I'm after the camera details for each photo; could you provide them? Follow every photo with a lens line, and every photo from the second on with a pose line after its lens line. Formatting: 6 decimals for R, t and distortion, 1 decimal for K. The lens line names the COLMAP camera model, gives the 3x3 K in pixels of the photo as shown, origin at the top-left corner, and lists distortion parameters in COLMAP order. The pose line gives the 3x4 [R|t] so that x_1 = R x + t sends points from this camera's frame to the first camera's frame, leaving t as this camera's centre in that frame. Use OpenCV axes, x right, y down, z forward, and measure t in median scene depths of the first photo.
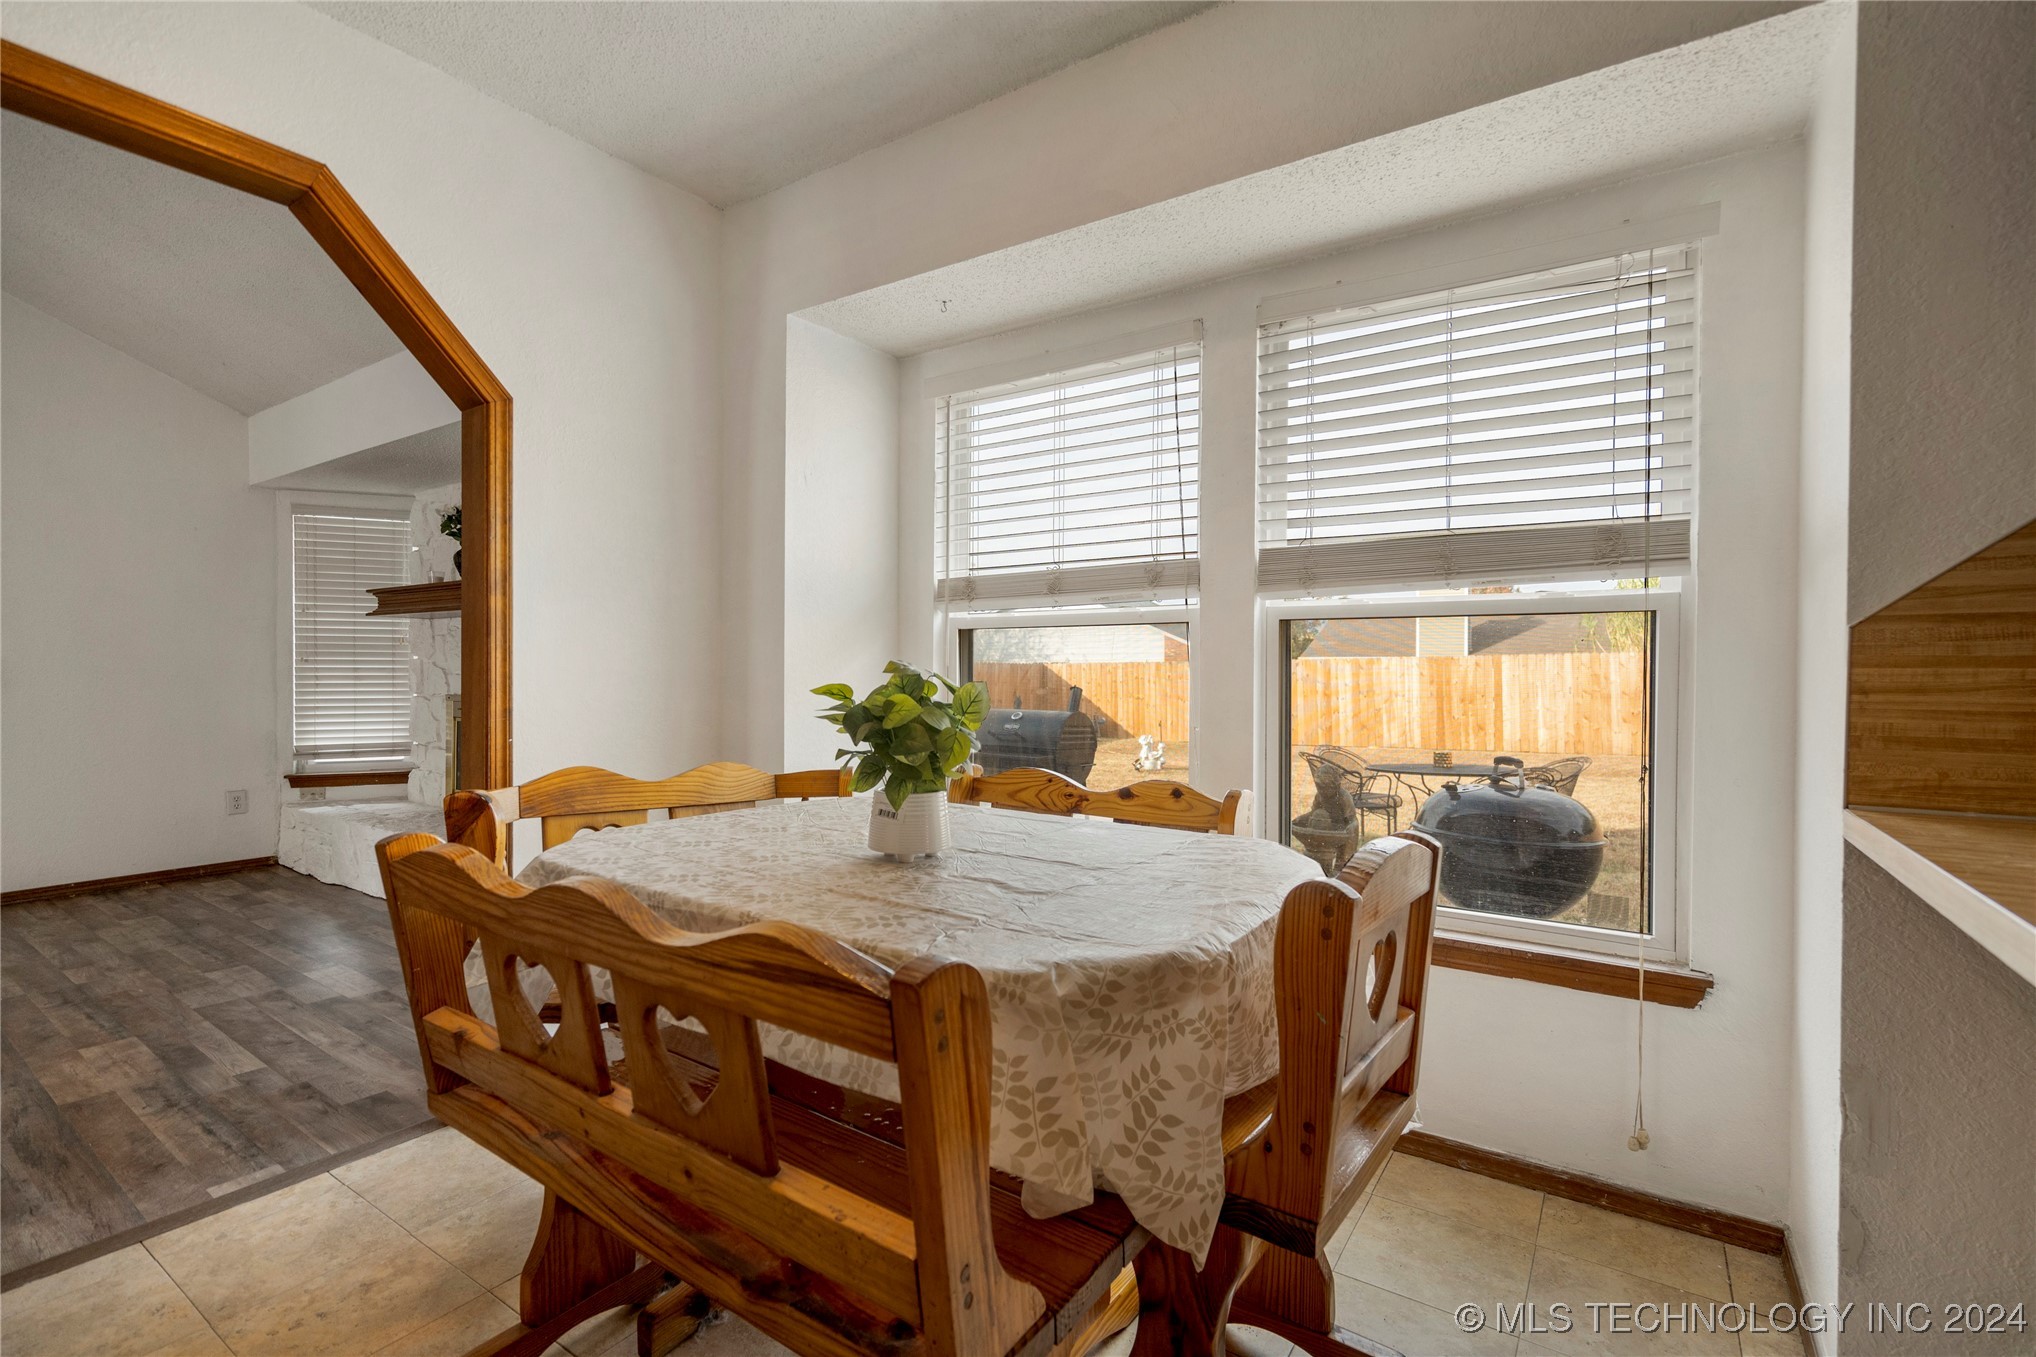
lens RADIAL K [[925.8, 0, 1018.0], [0, 925.8, 678.5], [0, 0, 1]] dist [-0.001898, -0.000112]
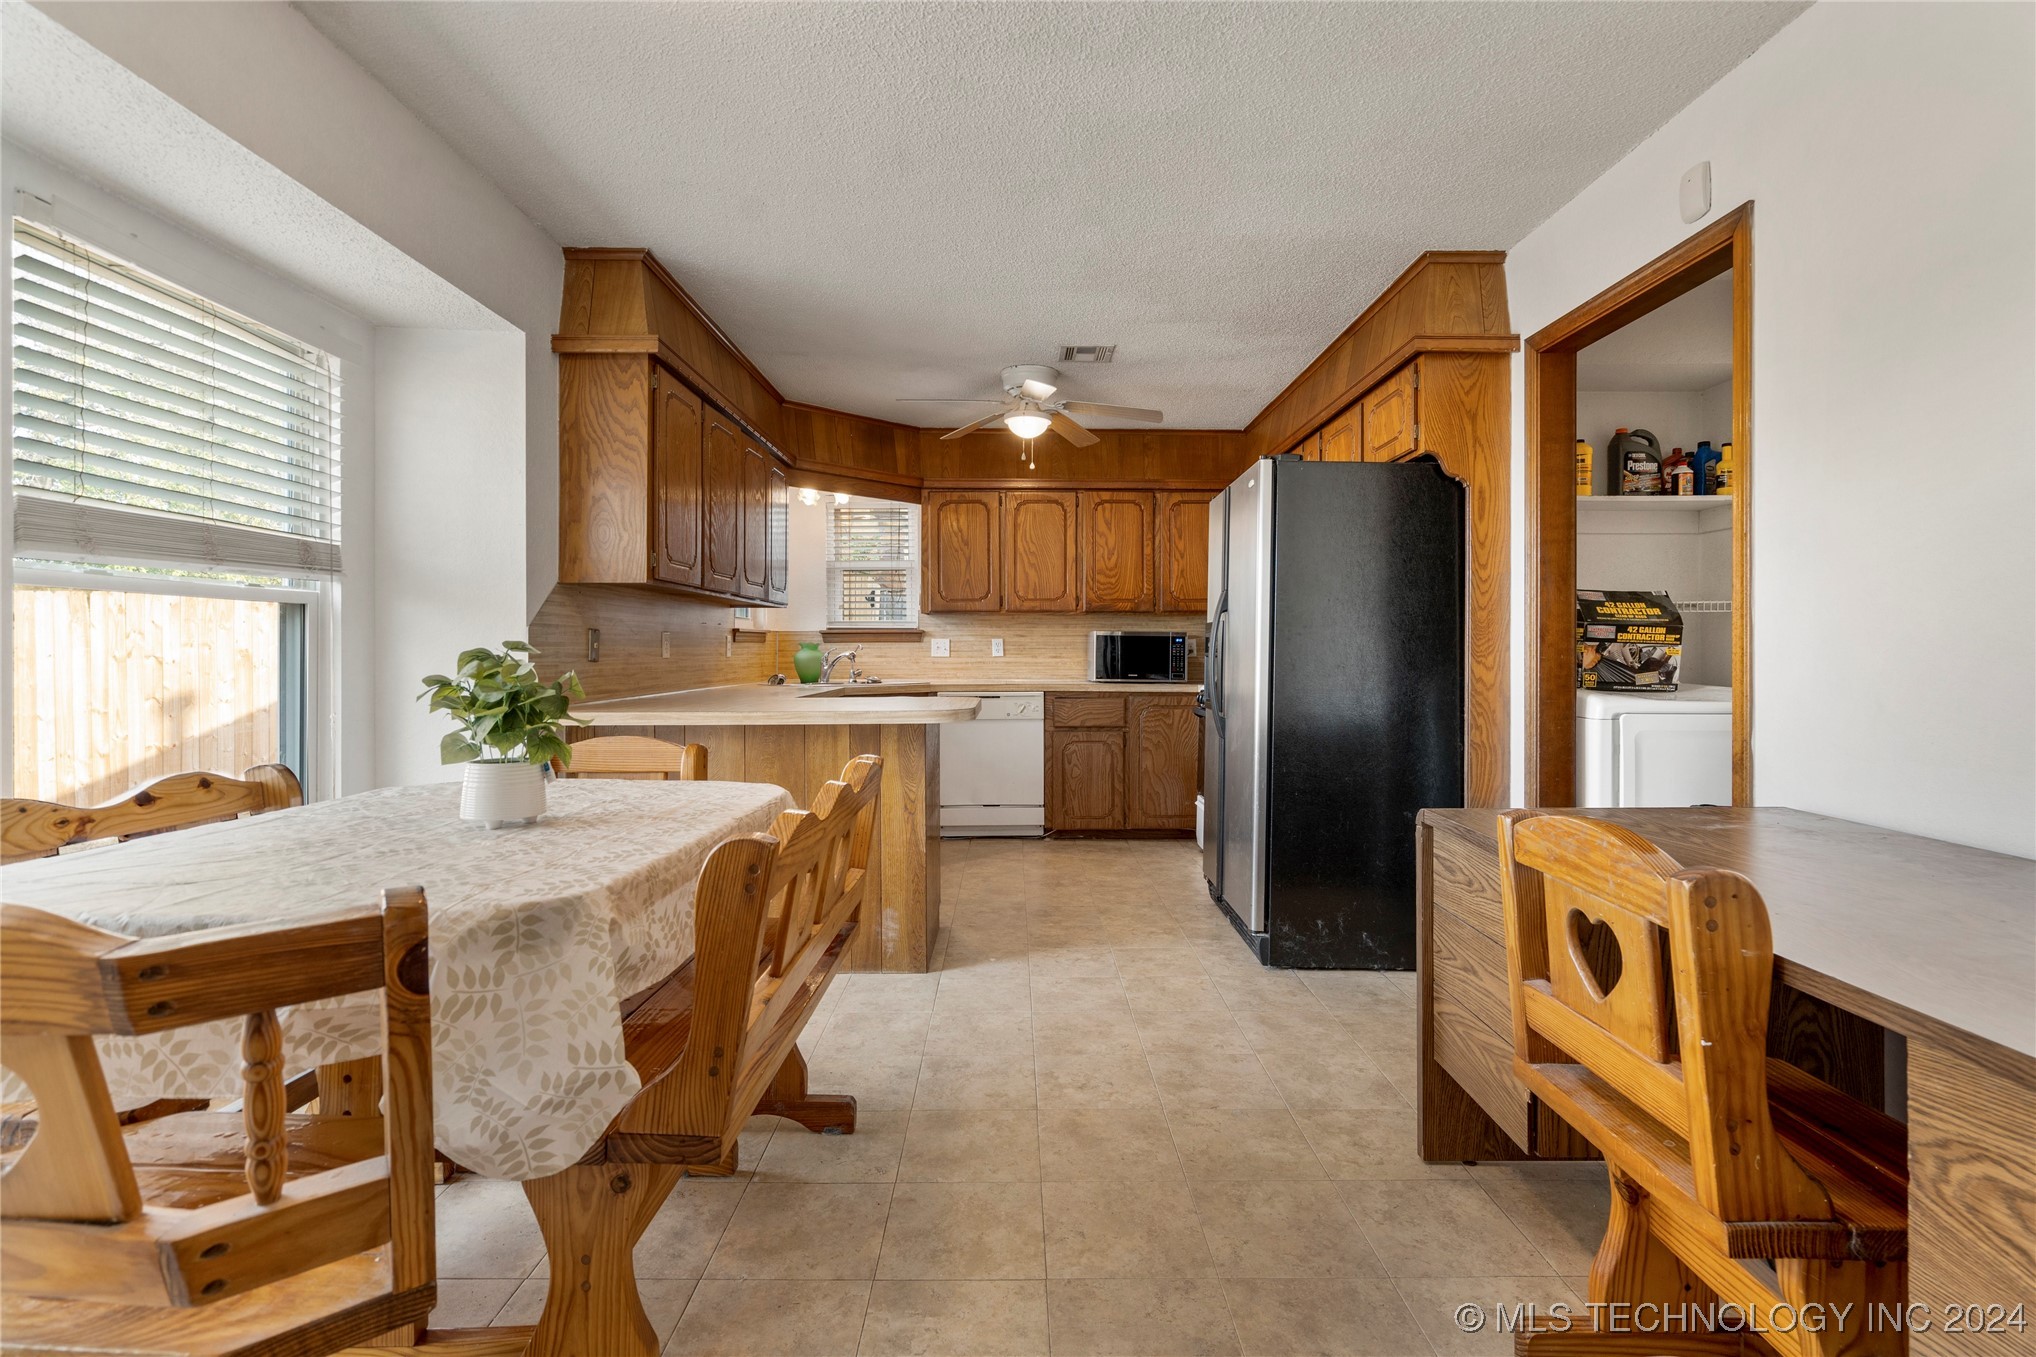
lens RADIAL K [[932.5, 0, 1009.3], [0, 932.5, 661.7], [0, 0, 1]] dist [-0.011765, 0.000345]
pose [[-0.574491, -0.020837, 0.818246, -0.991790], [-0.010085, 0.999780, 0.018379, -0.020191], [-0.818449, 0.002306, -0.574575, 0.842756]]
